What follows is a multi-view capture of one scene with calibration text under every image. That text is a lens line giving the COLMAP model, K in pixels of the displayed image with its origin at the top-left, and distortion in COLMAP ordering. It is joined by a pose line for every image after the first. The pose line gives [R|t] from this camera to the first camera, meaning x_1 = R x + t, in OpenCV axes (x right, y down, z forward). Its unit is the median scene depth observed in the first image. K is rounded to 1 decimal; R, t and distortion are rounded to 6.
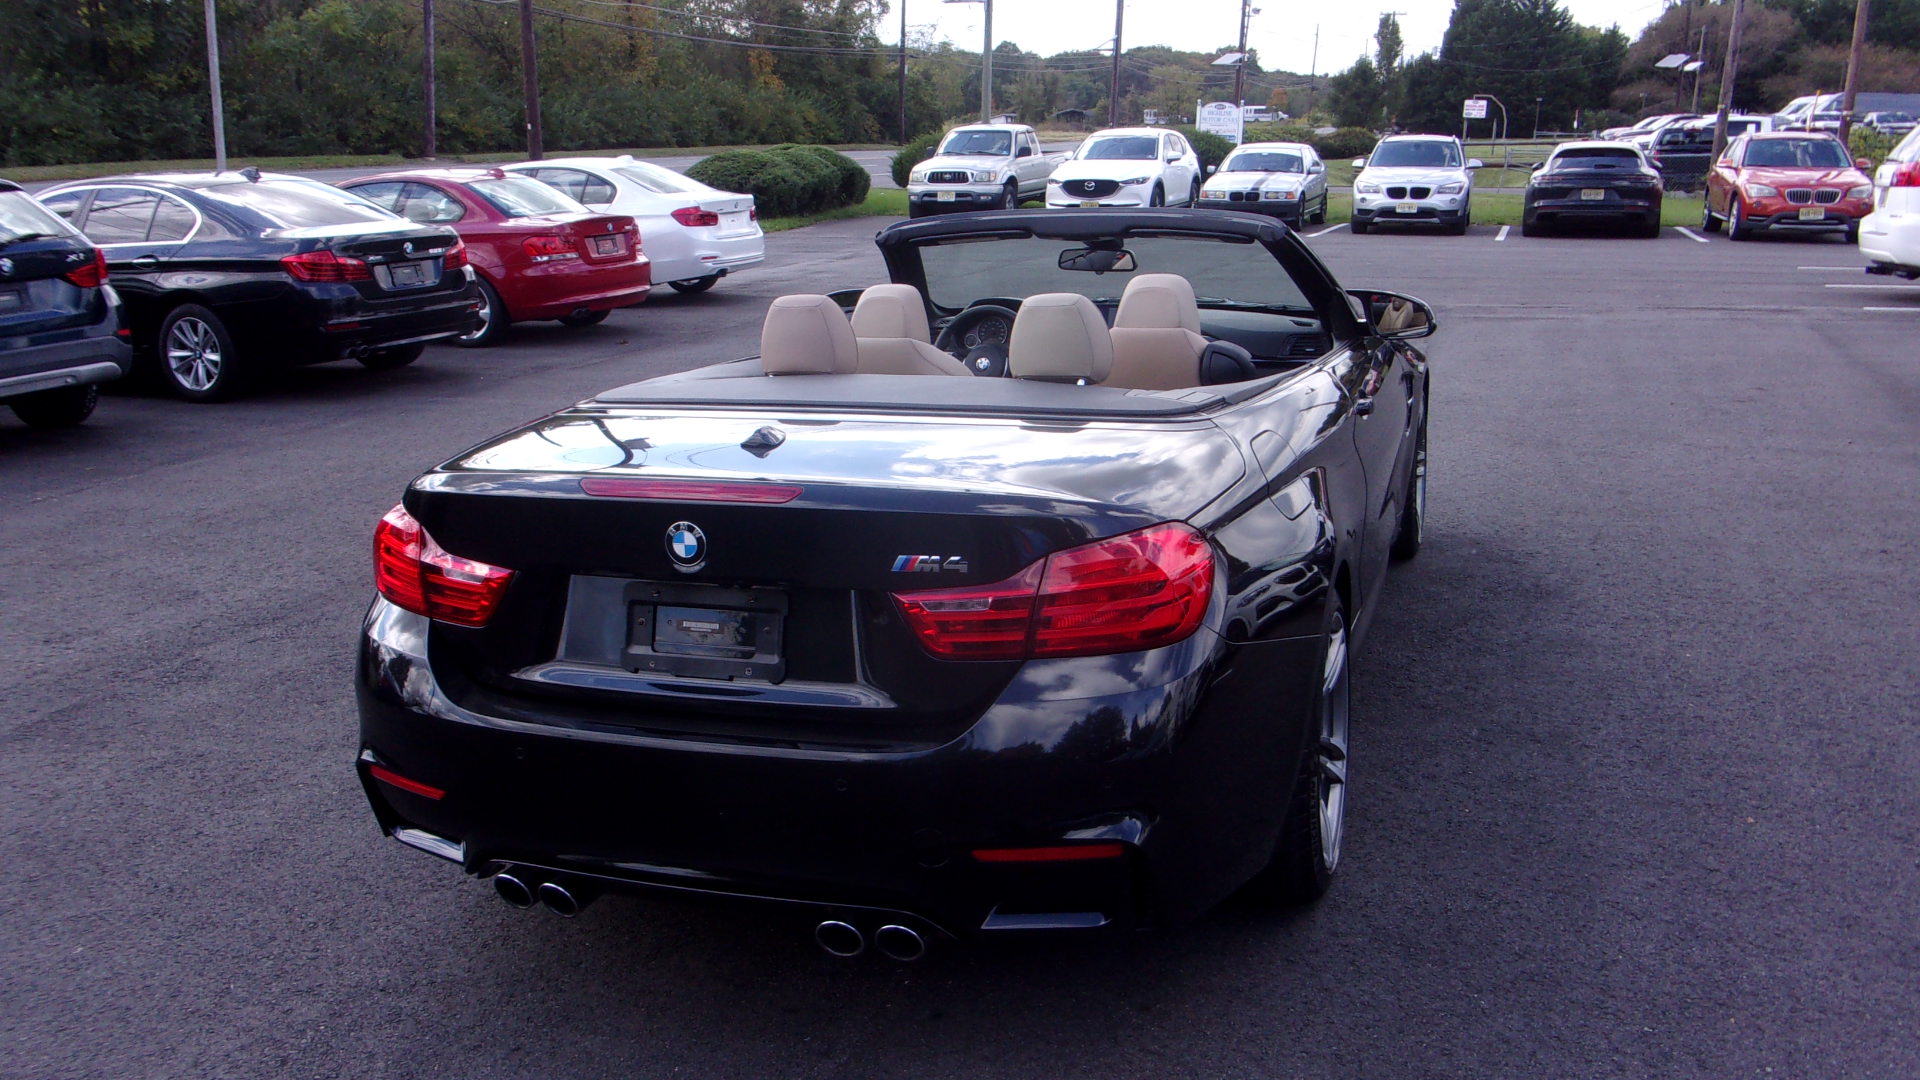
lens RADIAL K [[1639.5, 0, 961.4], [0, 1639.5, 547.7], [0, 0, 1]] dist [-0.002136, 0.005917]
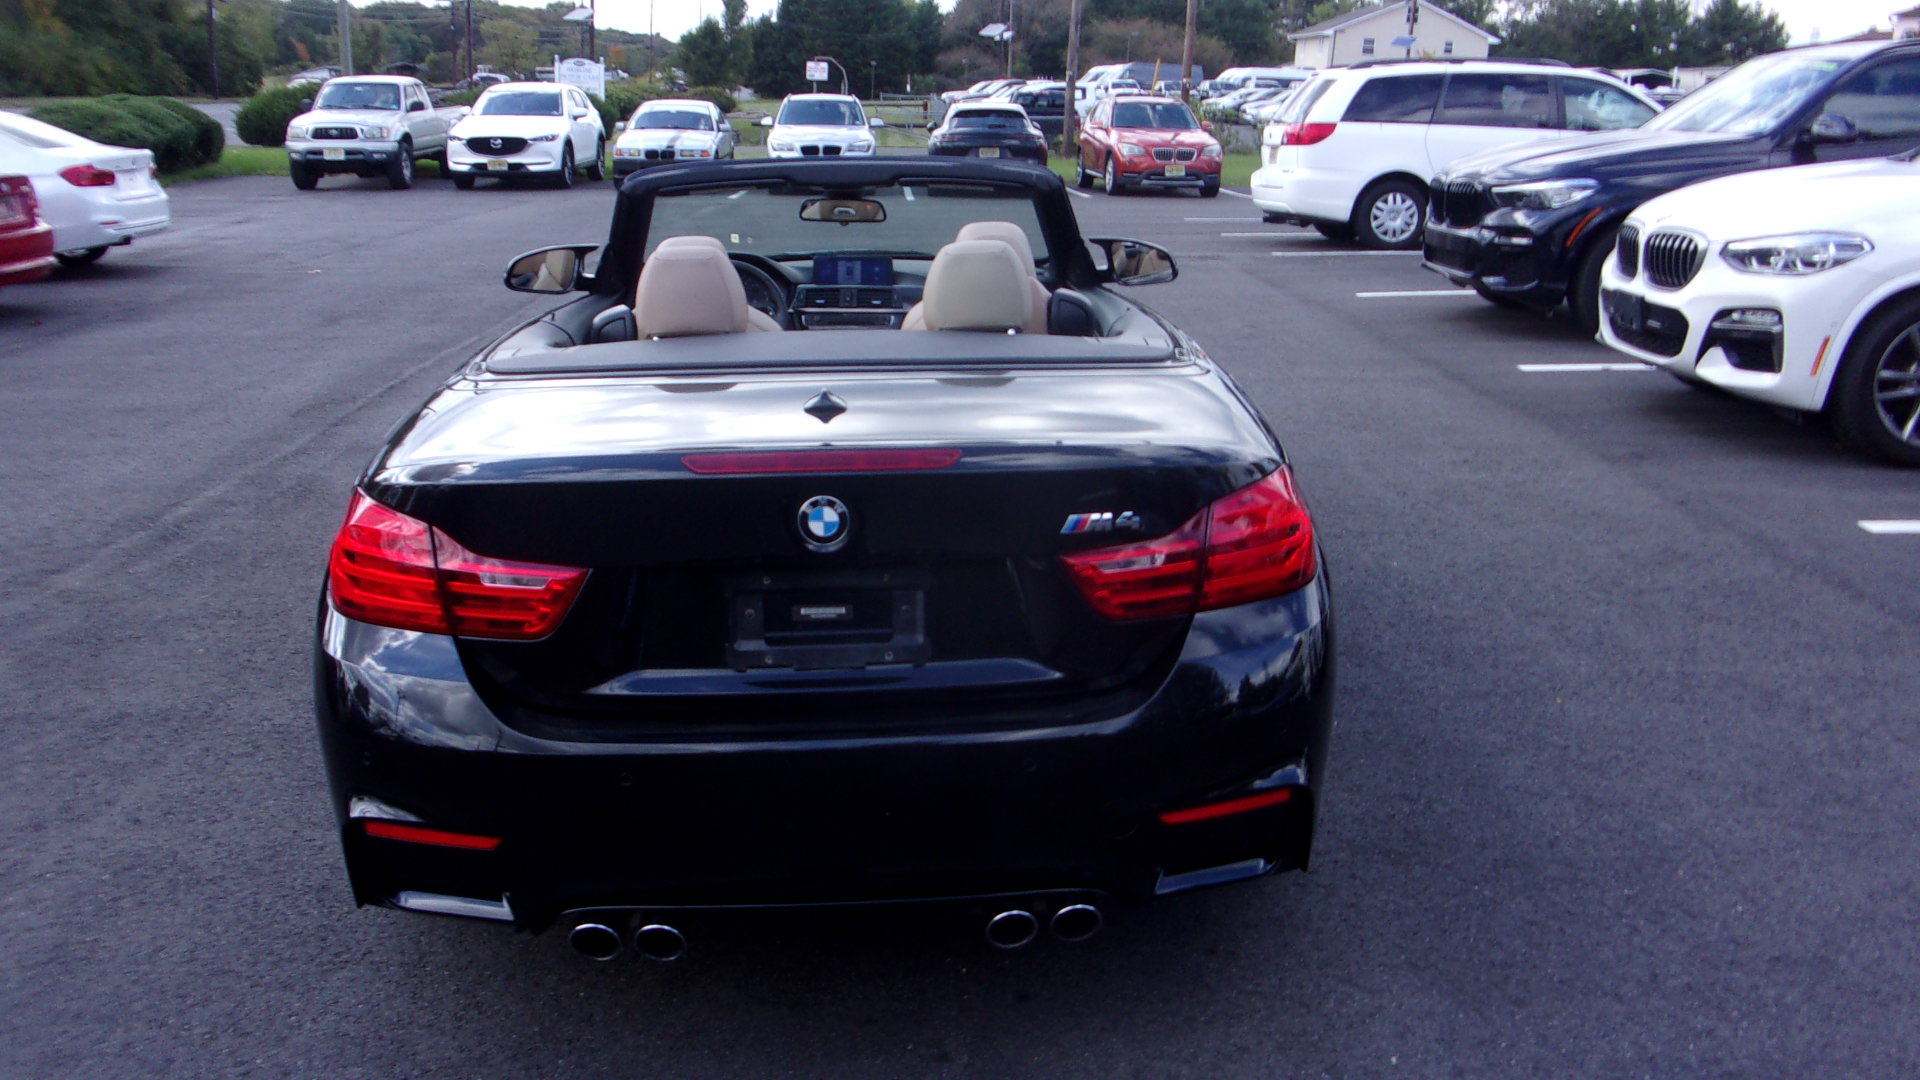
lens RADIAL K [[1648.0, 0, 967.1], [0, 1648.0, 536.5], [0, 0, 1]] dist [0.020843, -0.045269]
pose [[0.927114, -0.083878, 0.365274, -0.036888], [0.078382, 0.996476, 0.029877, -0.001268], [-0.366492, 0.000932, 0.930421, 0.011512]]
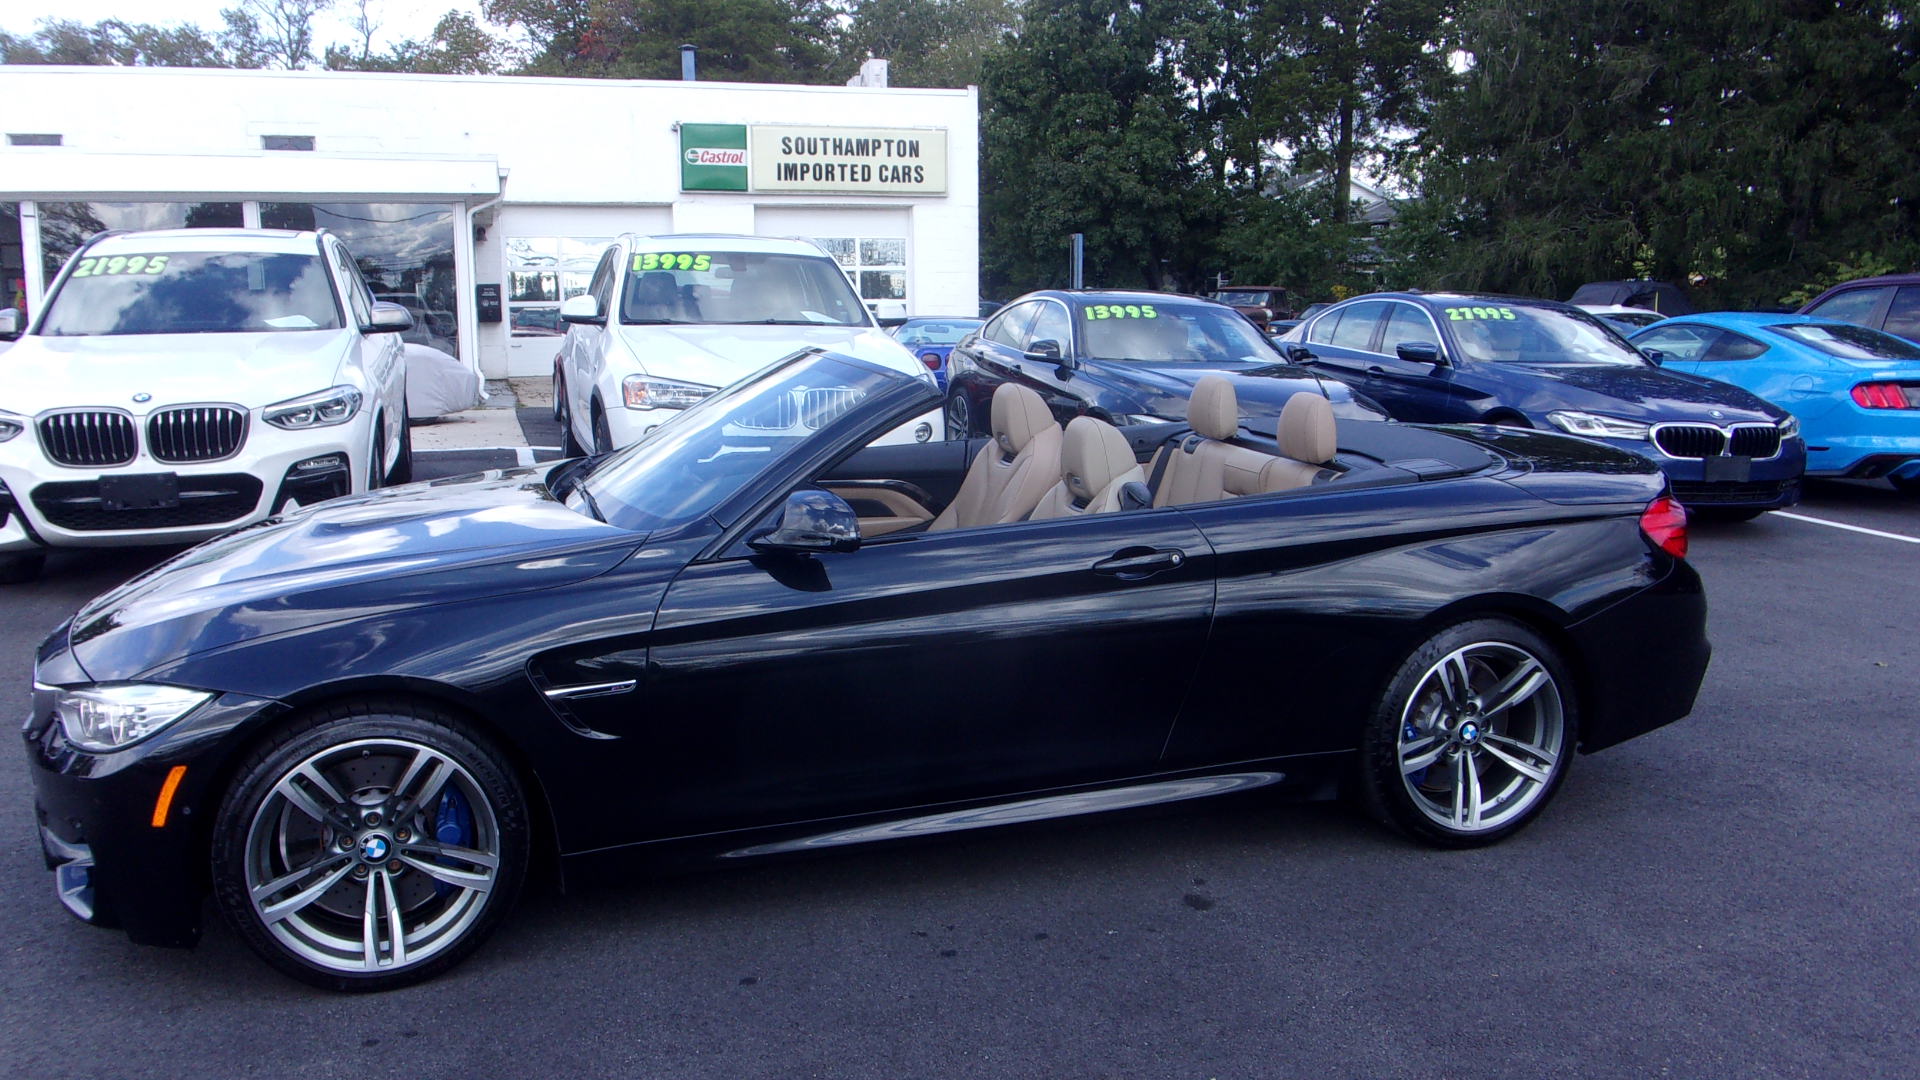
lens RADIAL K [[1639.5, 0, 961.4], [0, 1639.5, 547.7], [0, 0, 1]] dist [-0.002136, 0.005917]
pose [[-0.544165, -0.142280, 0.826826, -0.127224], [0.225918, 0.924263, 0.307732, -0.061553], [-0.807989, 0.354252, -0.470807, 0.229489]]
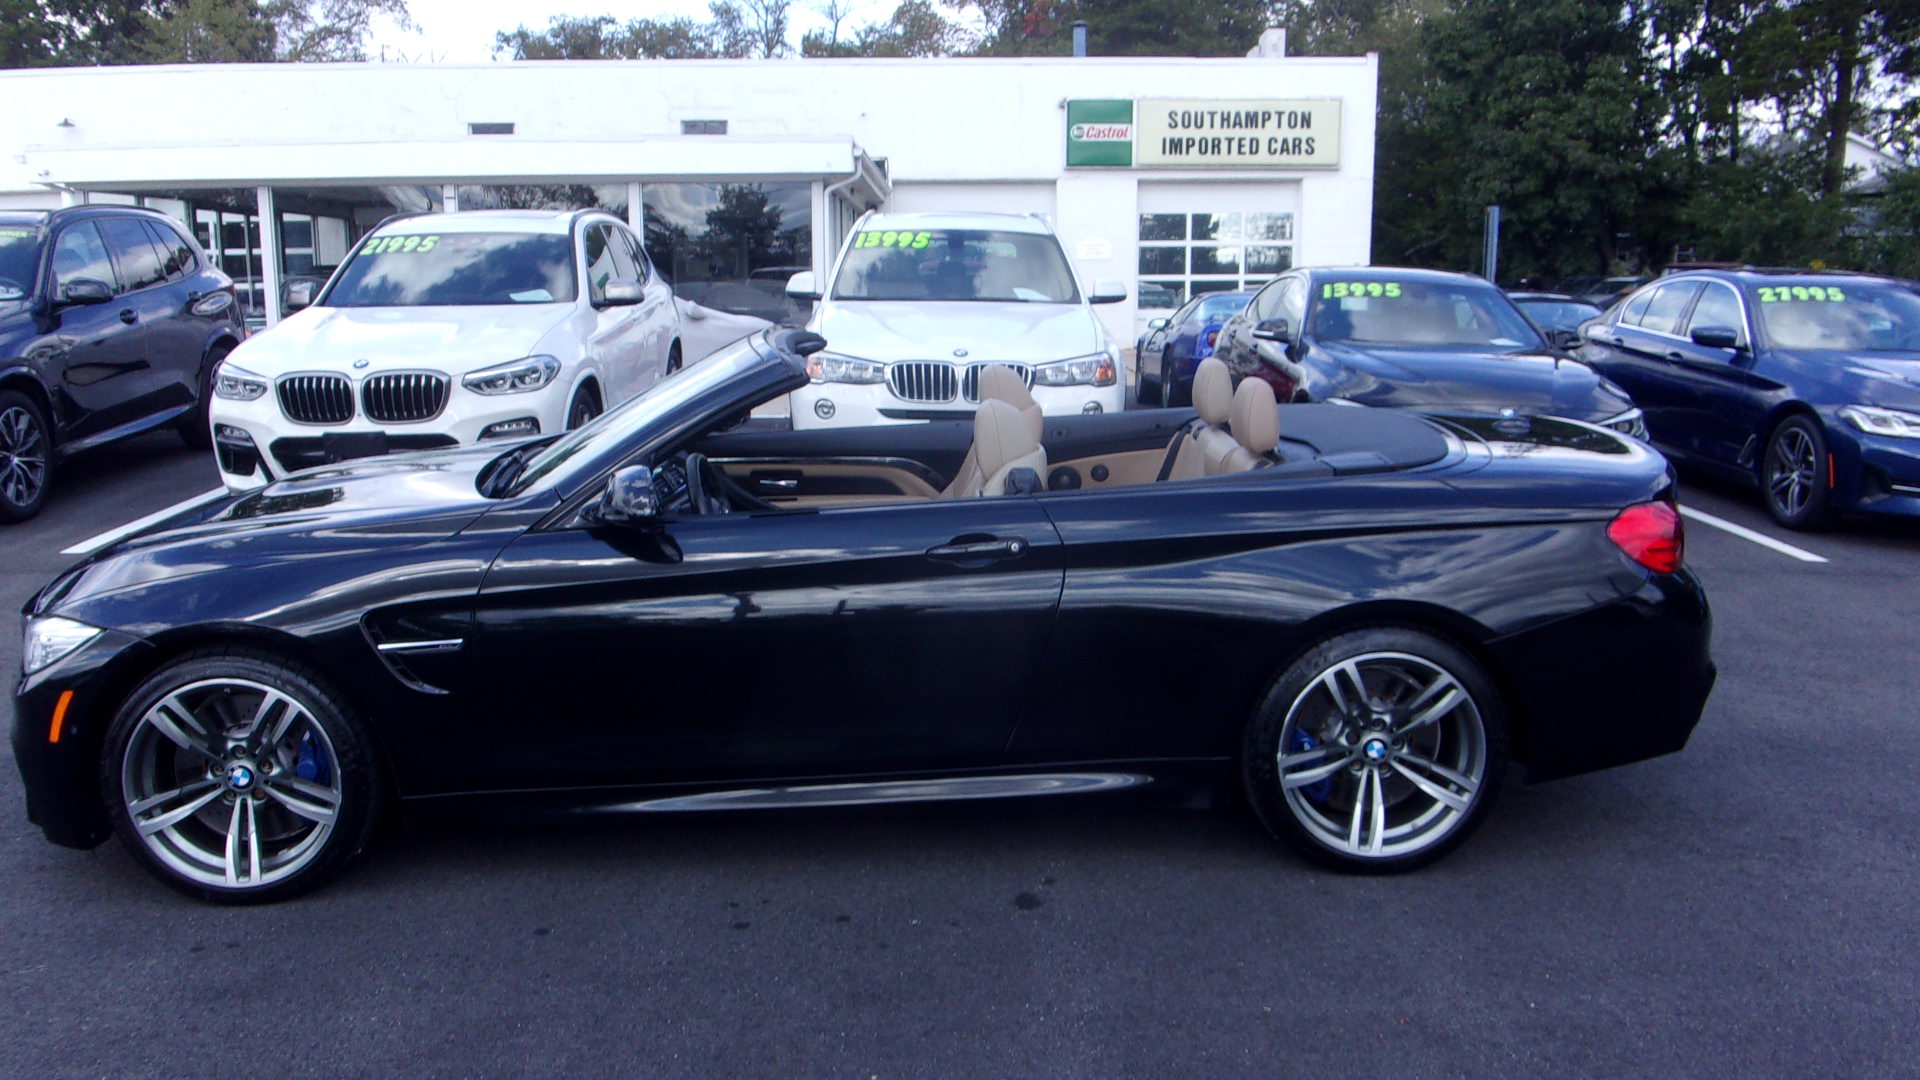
lens RADIAL K [[1644.4, 0, 963.2], [0, 1644.4, 535.6], [0, 0, 1]] dist [-0.000025, 0.004192]
pose [[-0.308727, -0.166903, 0.936393, -0.146910], [0.258973, 0.932540, 0.251599, -0.050565], [-0.915216, 0.320176, -0.244677, 0.188639]]
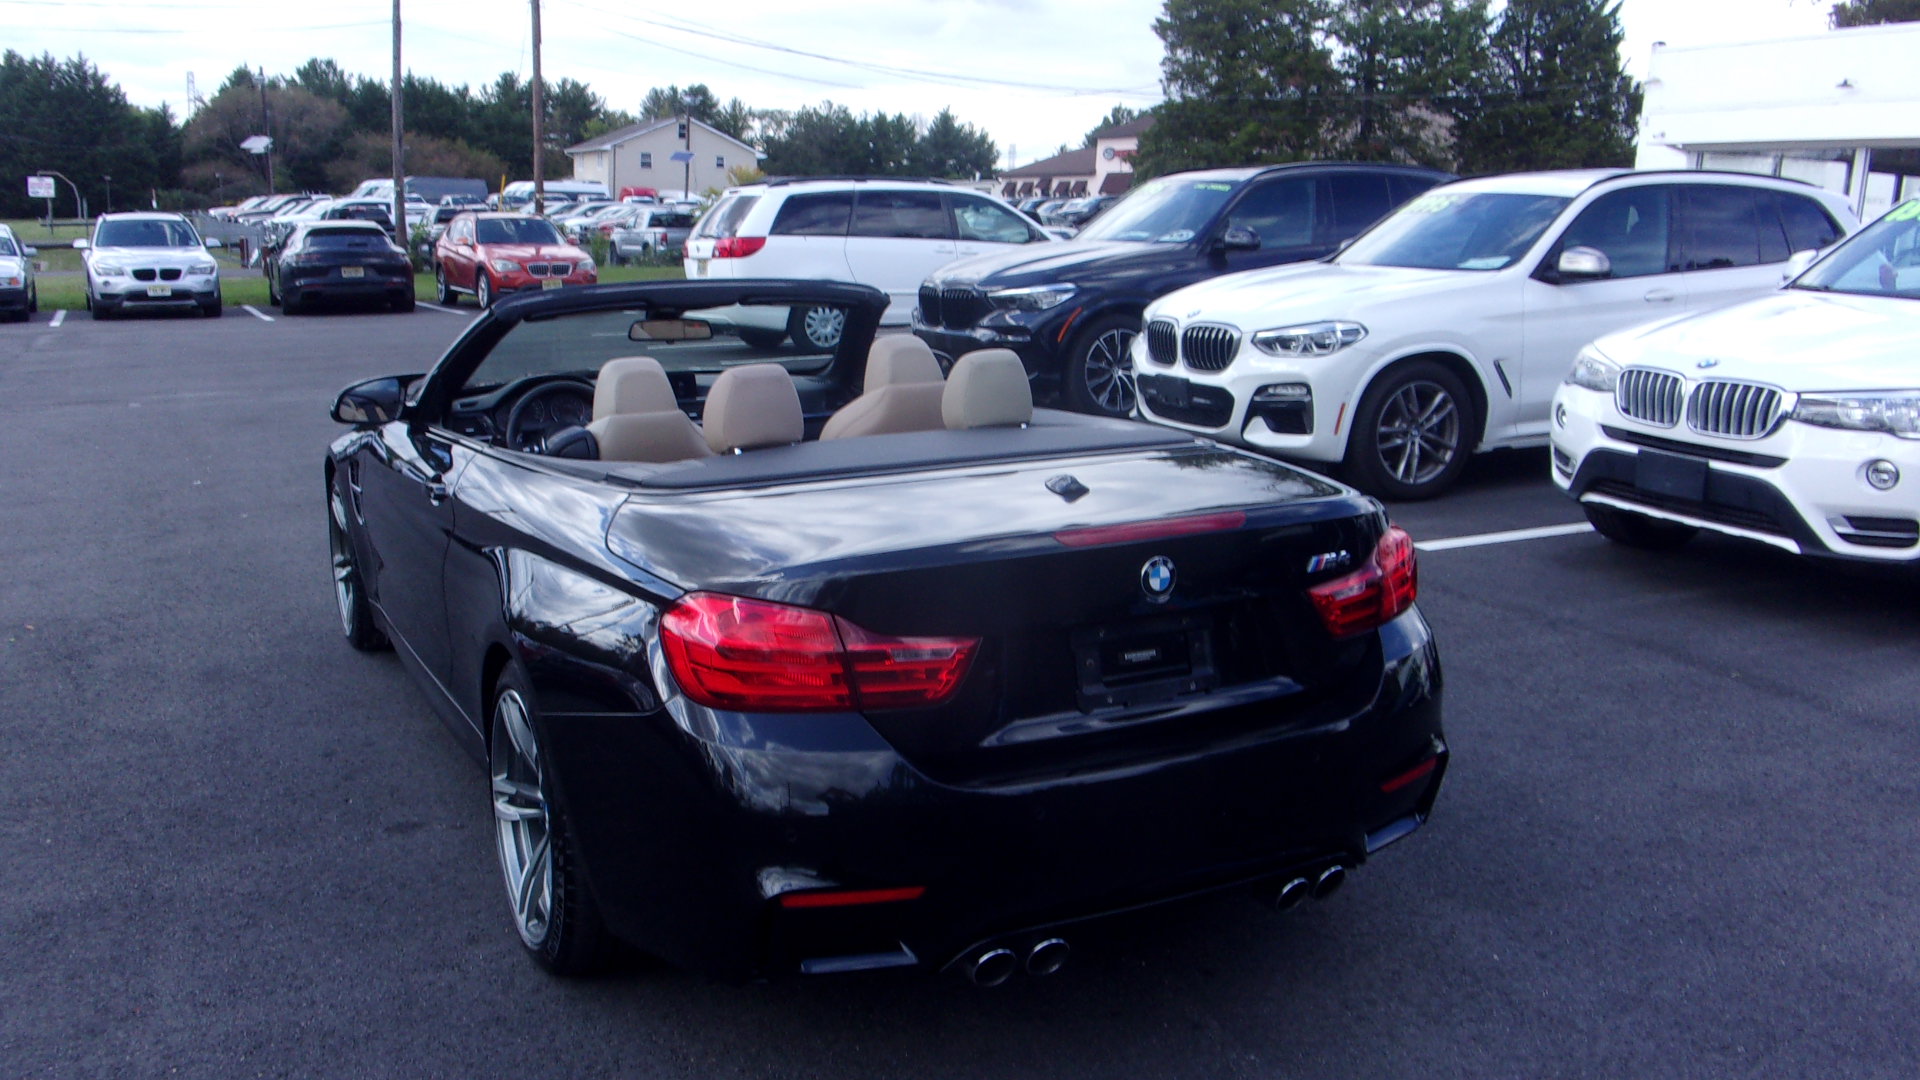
lens RADIAL K [[1644.4, 0, 963.2], [0, 1644.4, 535.6], [0, 0, 1]] dist [-0.000025, 0.004192]
pose [[0.696924, -0.134137, 0.704488, -0.089273], [0.172037, 0.984938, 0.017346, -0.006157], [-0.696204, 0.109109, 0.709504, 0.026396]]
